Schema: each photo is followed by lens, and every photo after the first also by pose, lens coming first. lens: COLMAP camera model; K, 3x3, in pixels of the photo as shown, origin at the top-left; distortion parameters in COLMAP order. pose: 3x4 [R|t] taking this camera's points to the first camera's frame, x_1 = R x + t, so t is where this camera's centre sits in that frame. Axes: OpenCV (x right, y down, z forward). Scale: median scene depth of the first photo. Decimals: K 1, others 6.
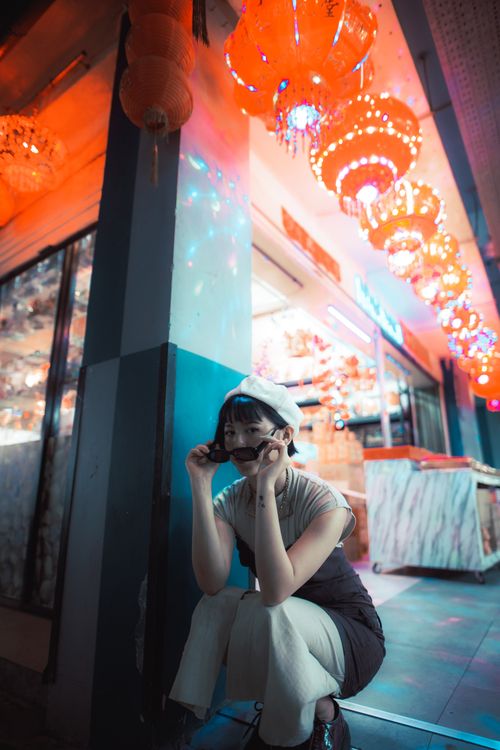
lens RADIAL K [[431.4, 0, 246.2], [0, 431.4, 375.8], [0, 0, 1]] dist [0.018495, -0.005763]
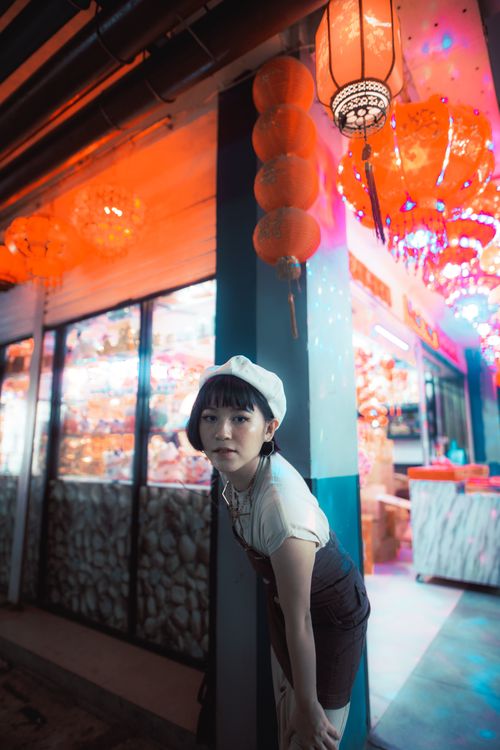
lens RADIAL K [[431.4, 0, 253.7], [0, 431.4, 377.6], [0, 0, 1]] dist [0.018495, -0.005763]
pose [[0.999953, 0.001665, 0.009529, -0.134572], [-0.002693, 0.994055, 0.108848, -0.183934], [-0.009291, -0.108868, 0.994013, -0.039662]]
